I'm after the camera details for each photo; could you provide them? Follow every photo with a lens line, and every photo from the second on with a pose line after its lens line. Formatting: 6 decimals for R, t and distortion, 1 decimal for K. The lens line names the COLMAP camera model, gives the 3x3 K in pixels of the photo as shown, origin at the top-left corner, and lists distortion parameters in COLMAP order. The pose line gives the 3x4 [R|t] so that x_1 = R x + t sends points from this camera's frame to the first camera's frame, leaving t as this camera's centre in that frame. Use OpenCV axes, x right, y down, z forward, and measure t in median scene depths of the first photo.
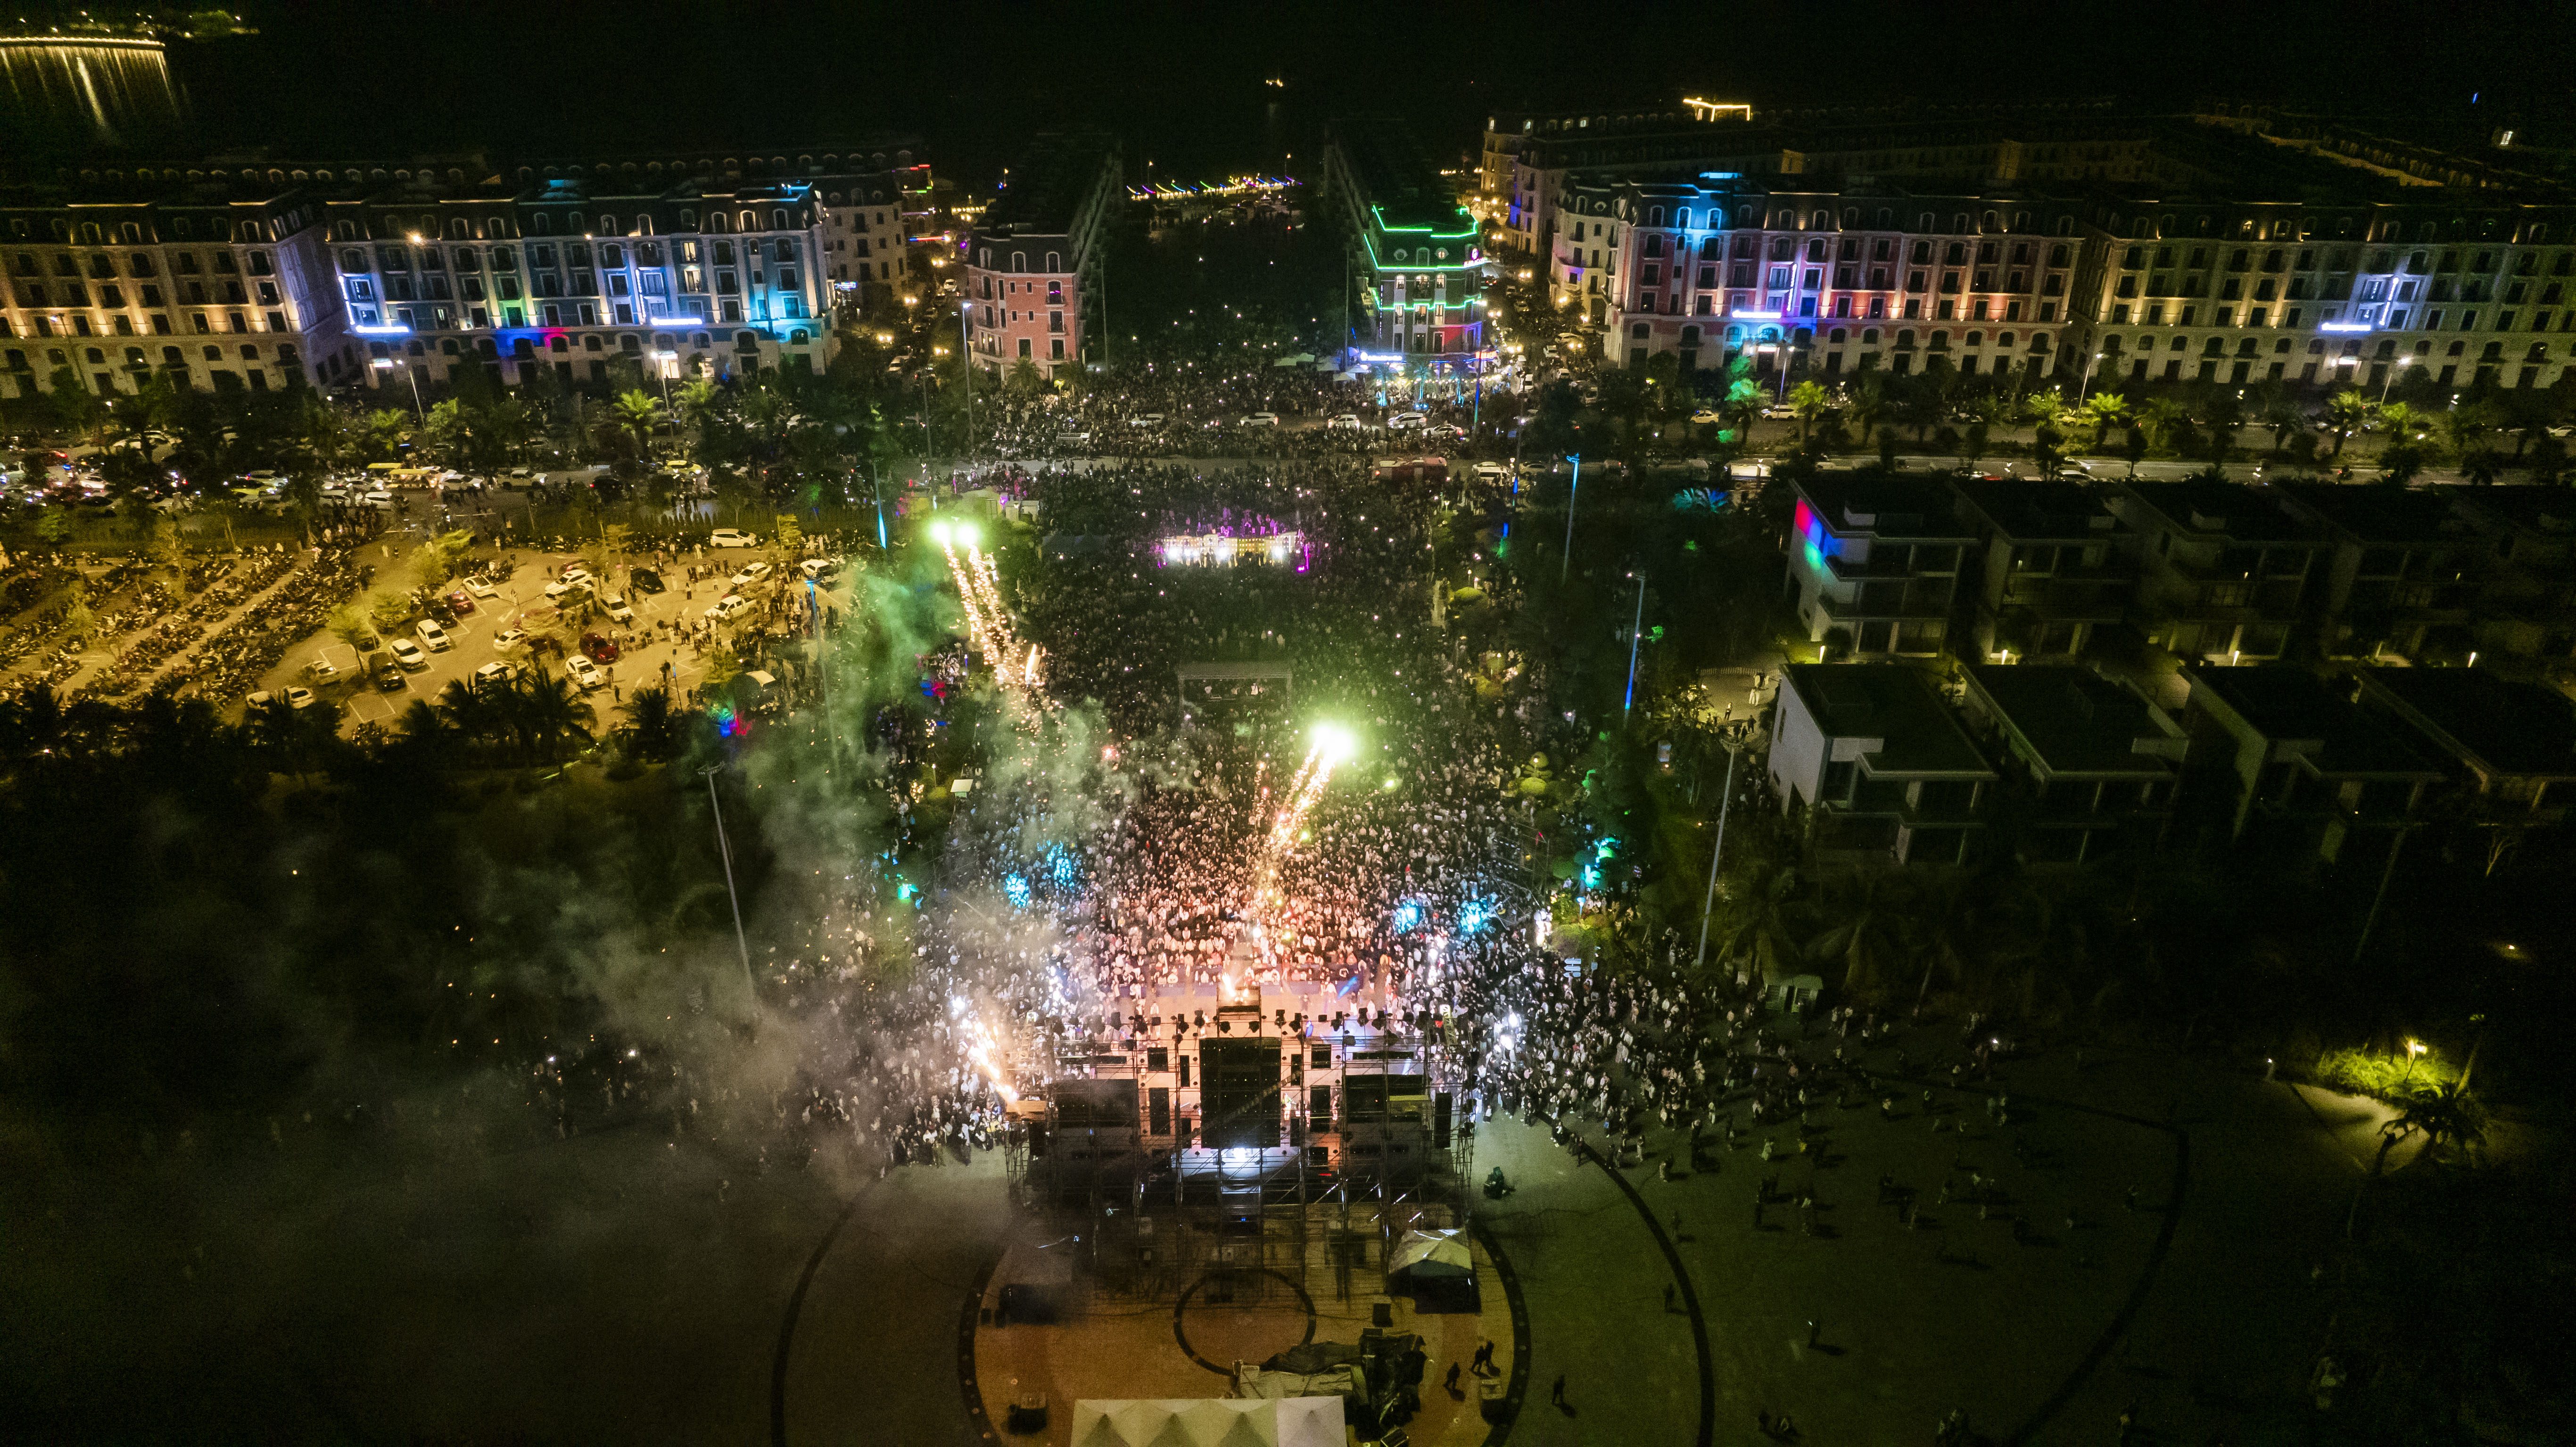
lens RADIAL K [[1654.8, 0, 1294.6], [0, 1654.8, 732.3], [0, 0, 1]] dist [-0.090016, 0.086705]
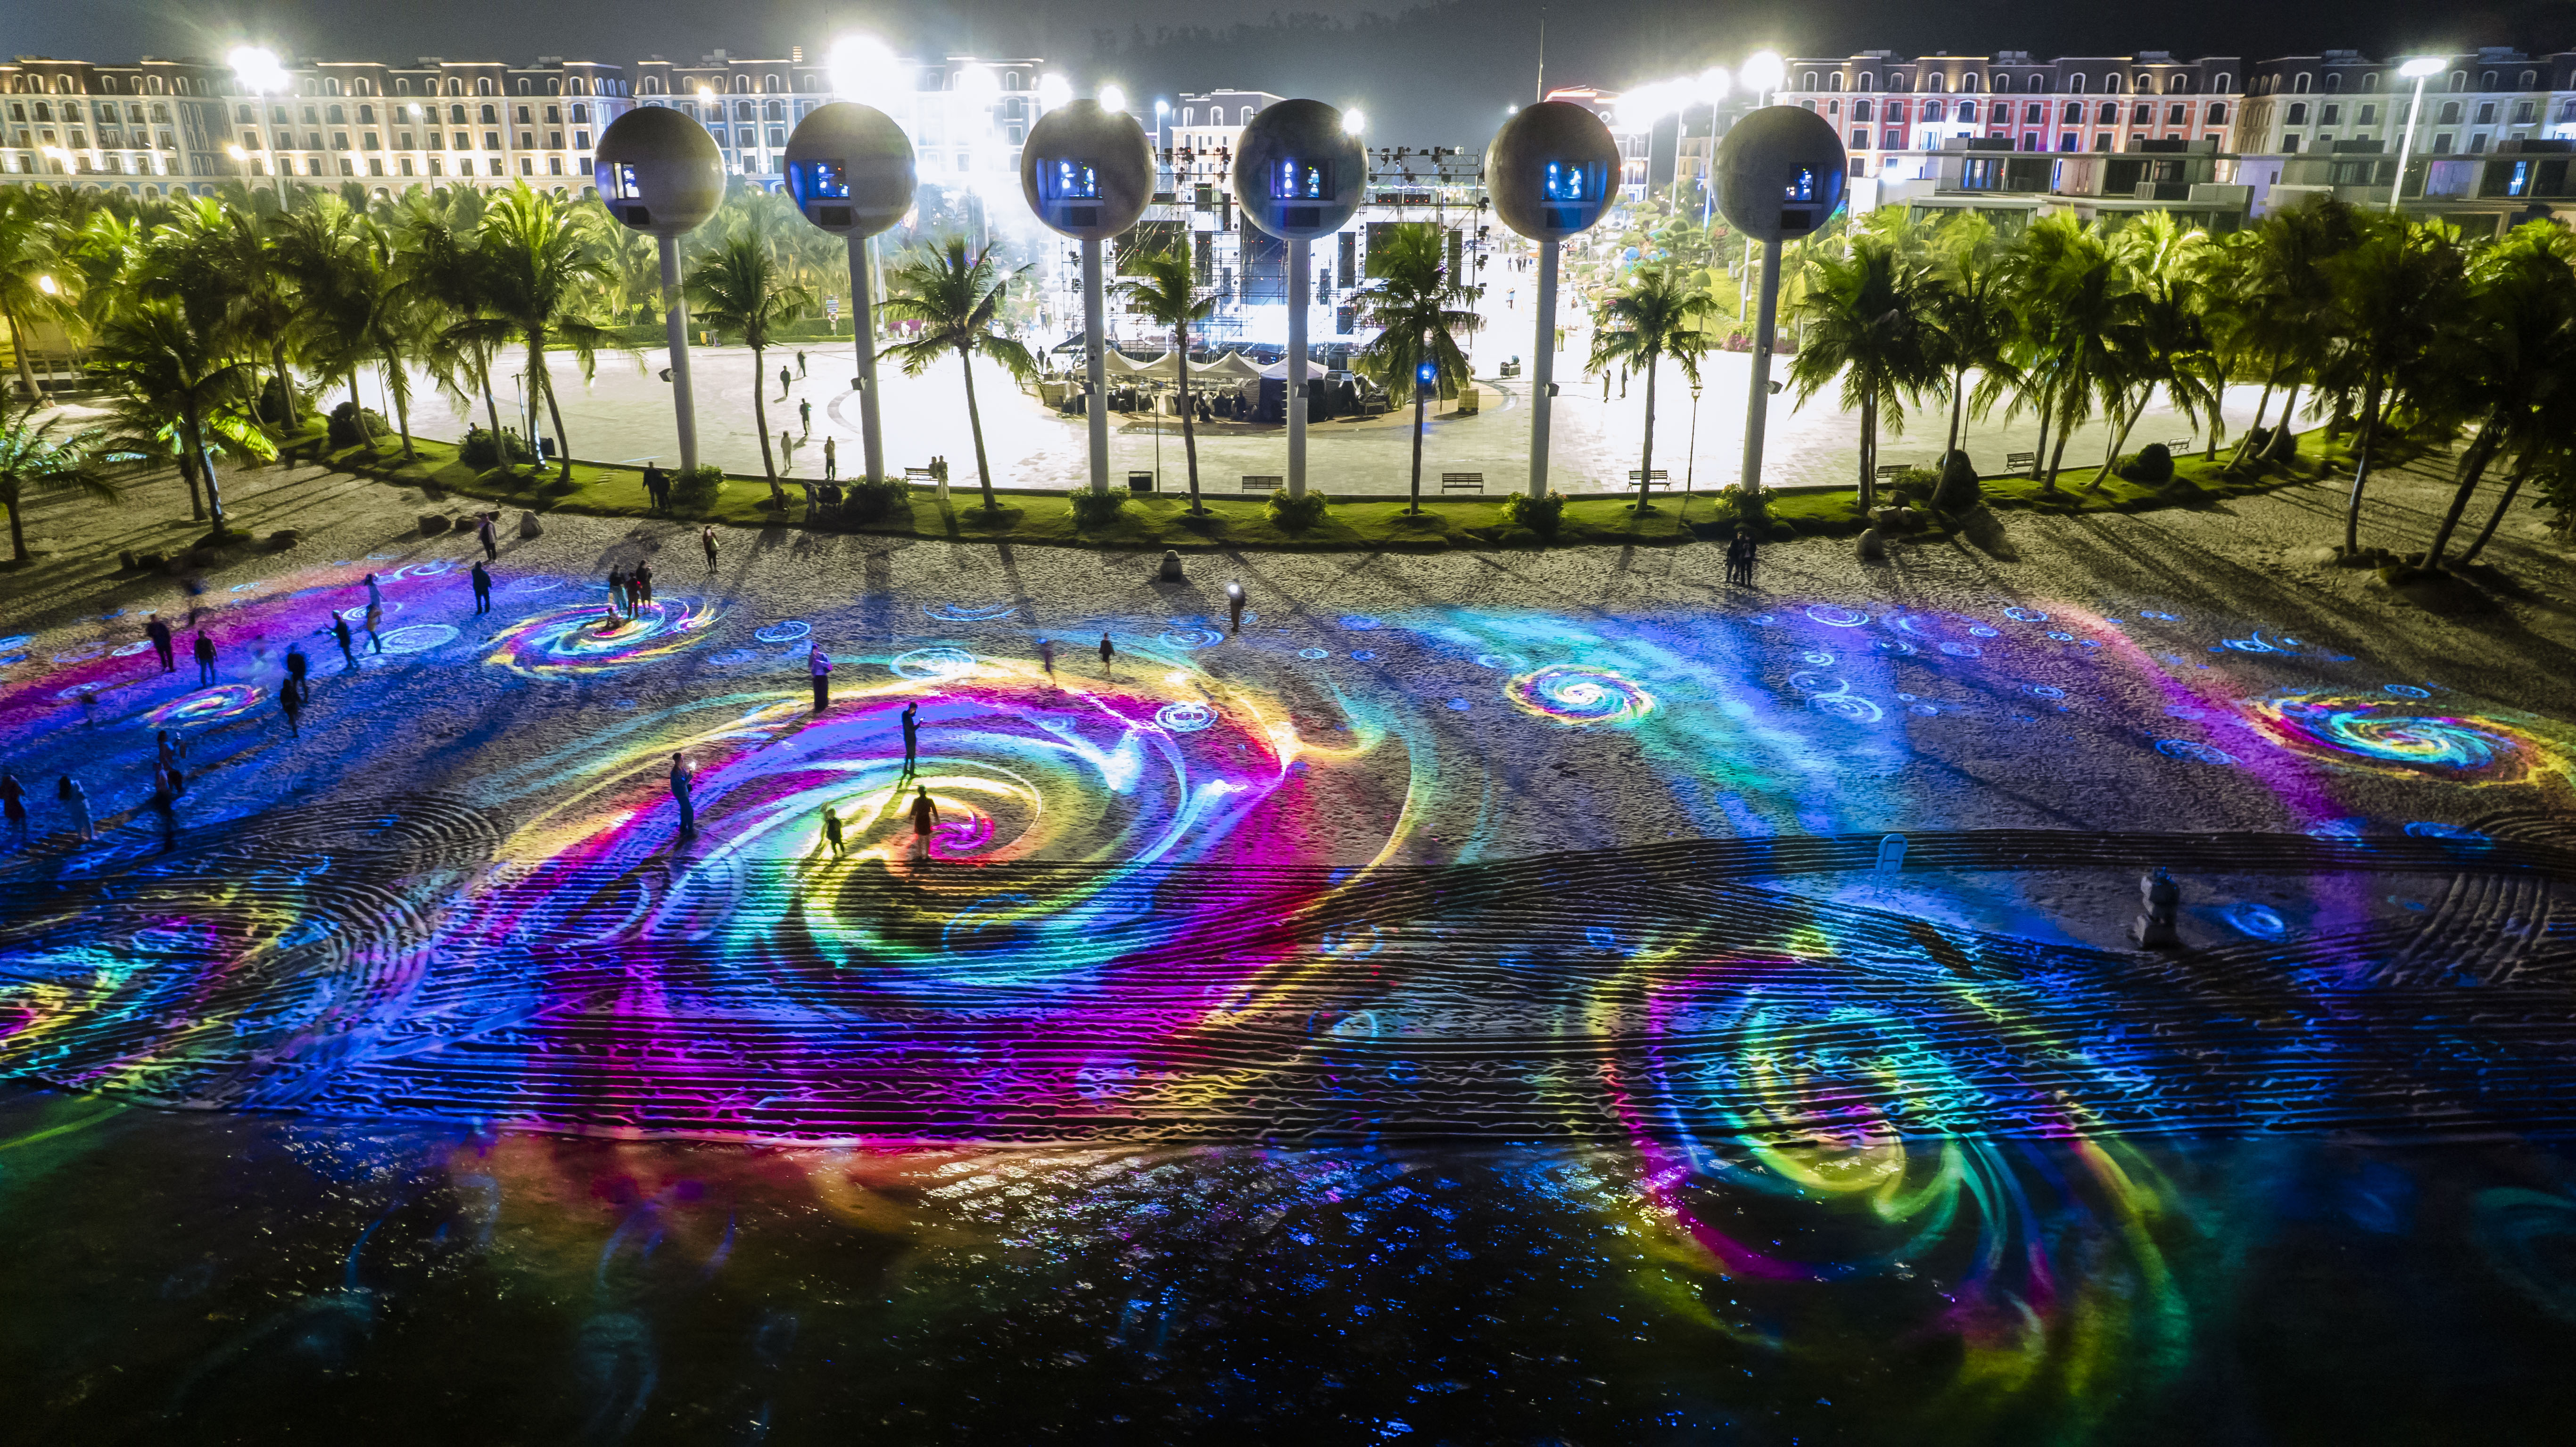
lens RADIAL K [[1654.8, 0, 1294.6], [0, 1654.8, 732.3], [0, 0, 1]] dist [-0.090016, 0.086705]
pose [[0.988777, 0.045246, -0.142380, 0.061150], [-0.065807, 0.987504, -0.143193, 0.281762], [0.134122, 0.150956, 0.979400, -0.016946]]
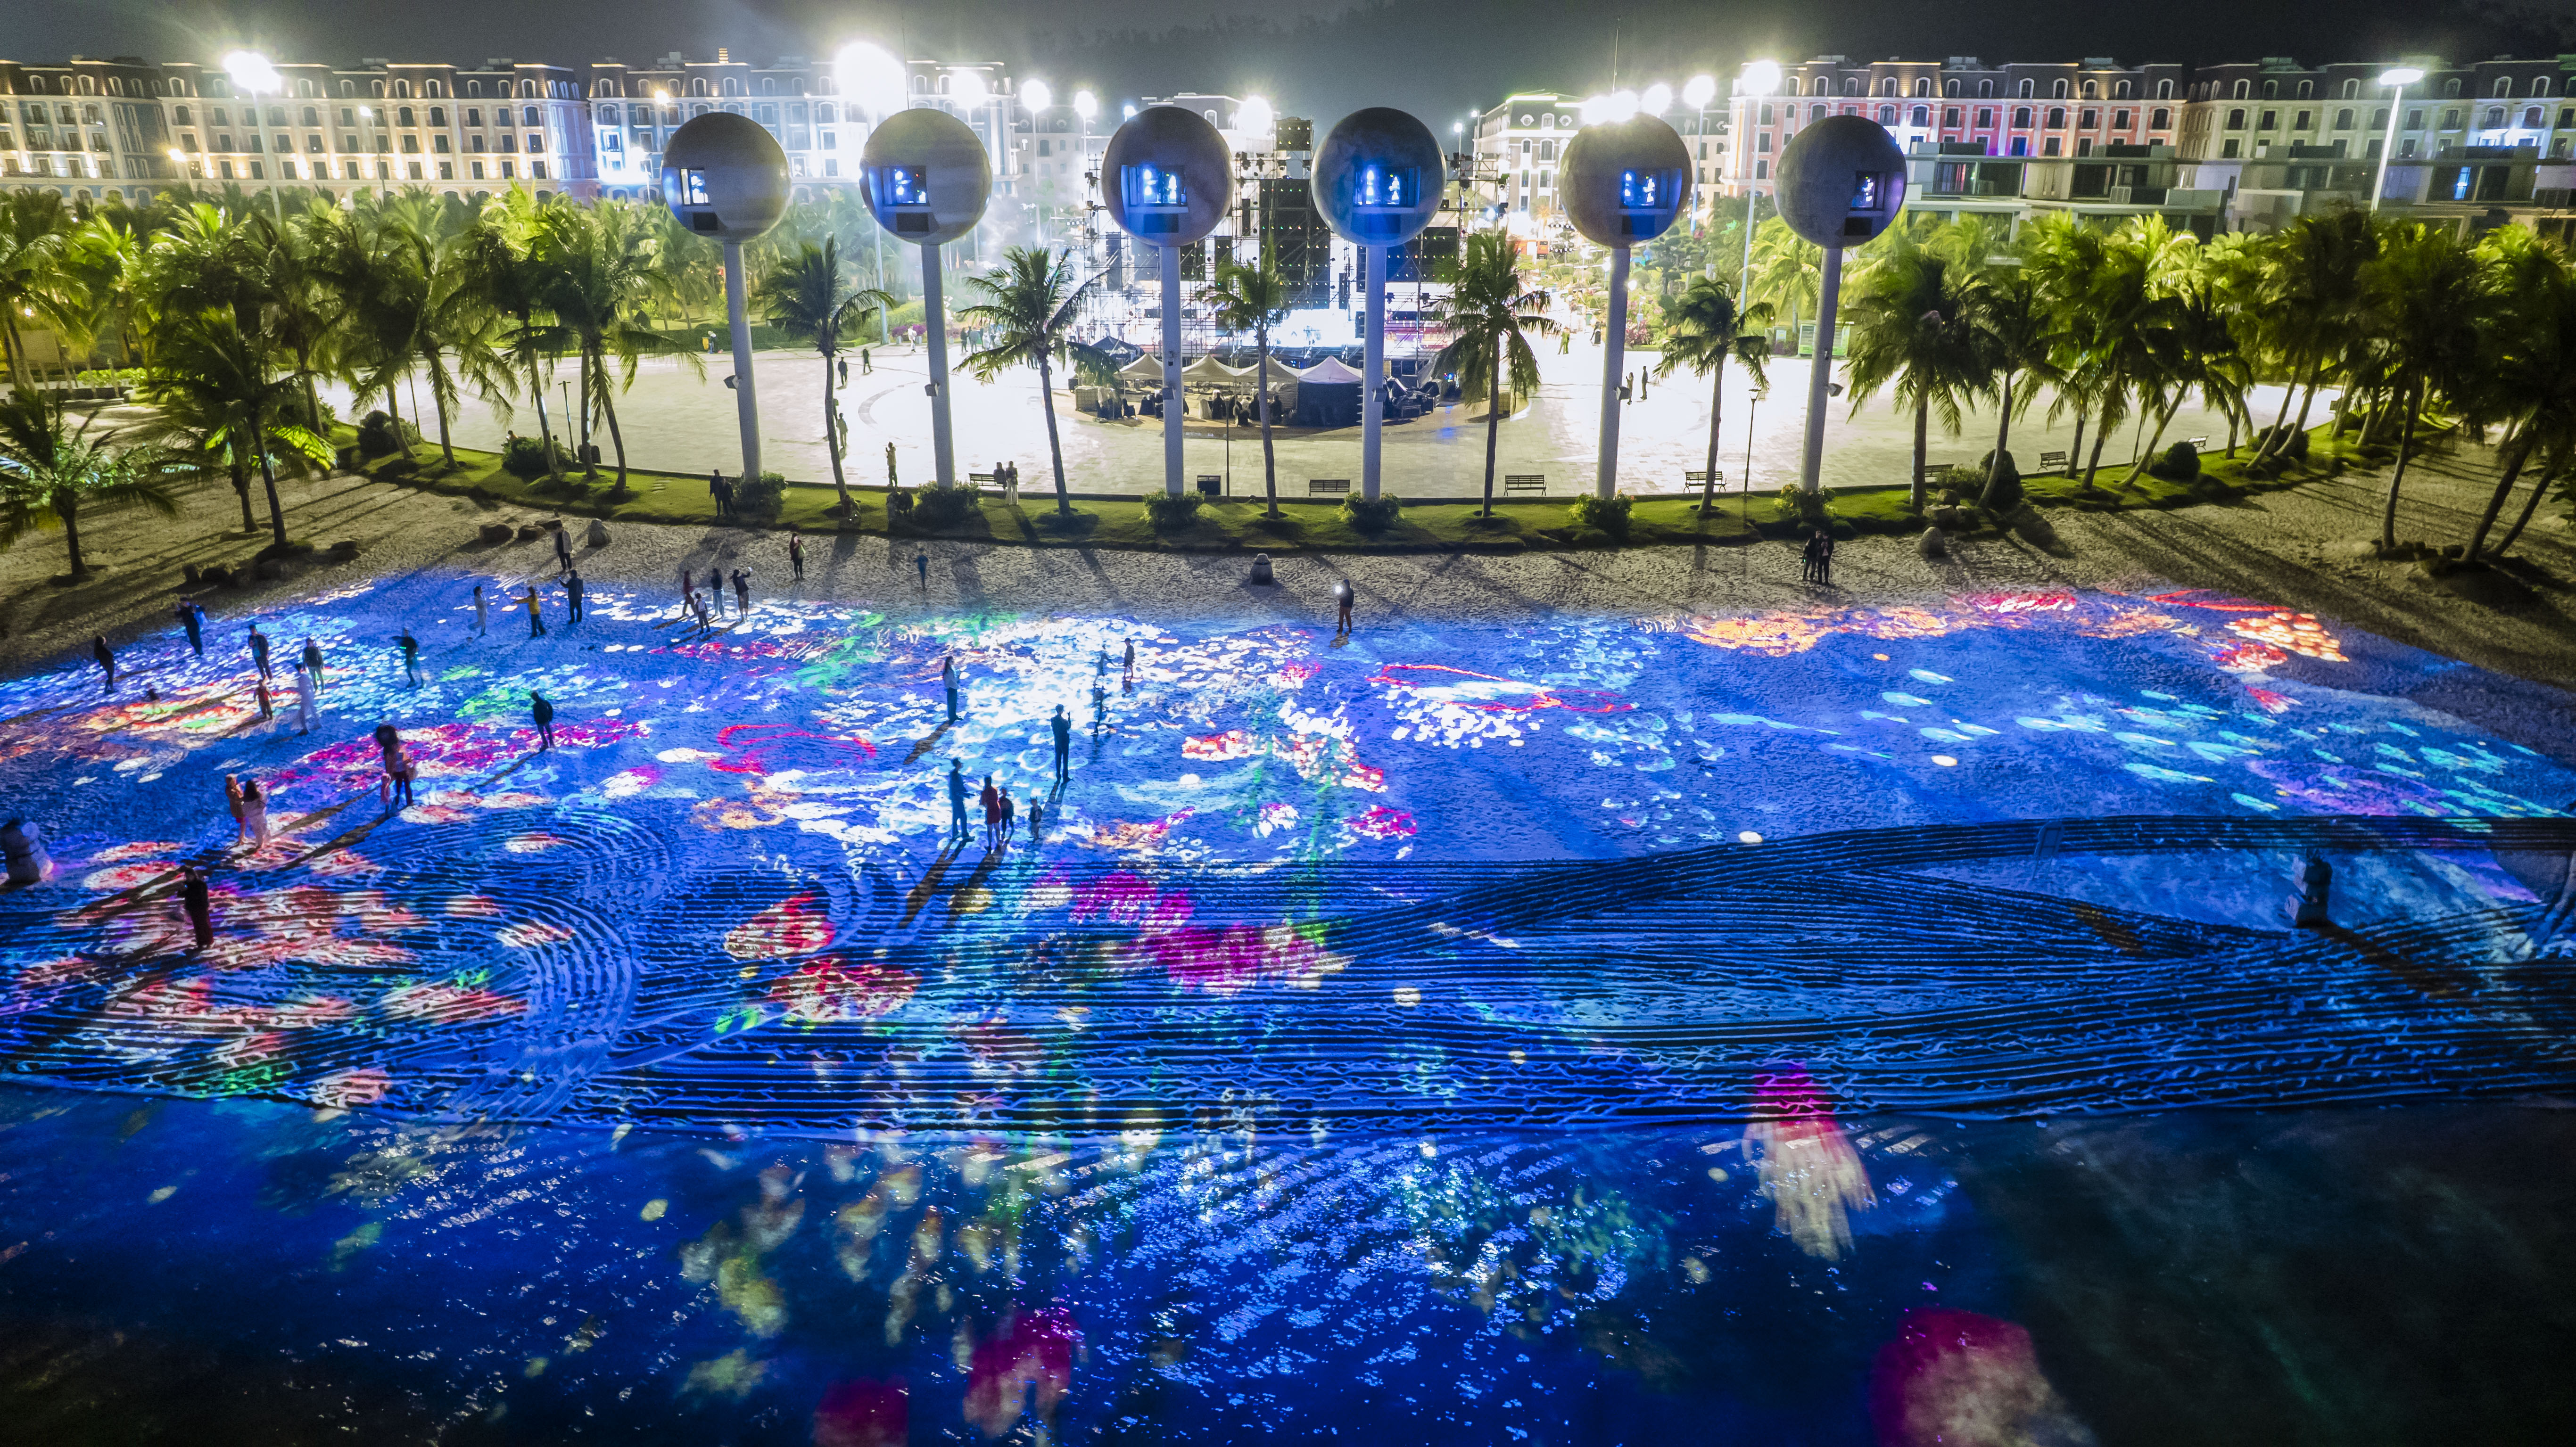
lens RADIAL K [[1654.8, 0, 1294.6], [0, 1654.8, 732.3], [0, 0, 1]] dist [-0.090016, 0.086705]
pose [[0.994133, 0.031873, -0.103359, 0.037261], [-0.046933, 0.988063, -0.146725, 0.283819], [0.097448, 0.150716, 0.983762, -0.022710]]
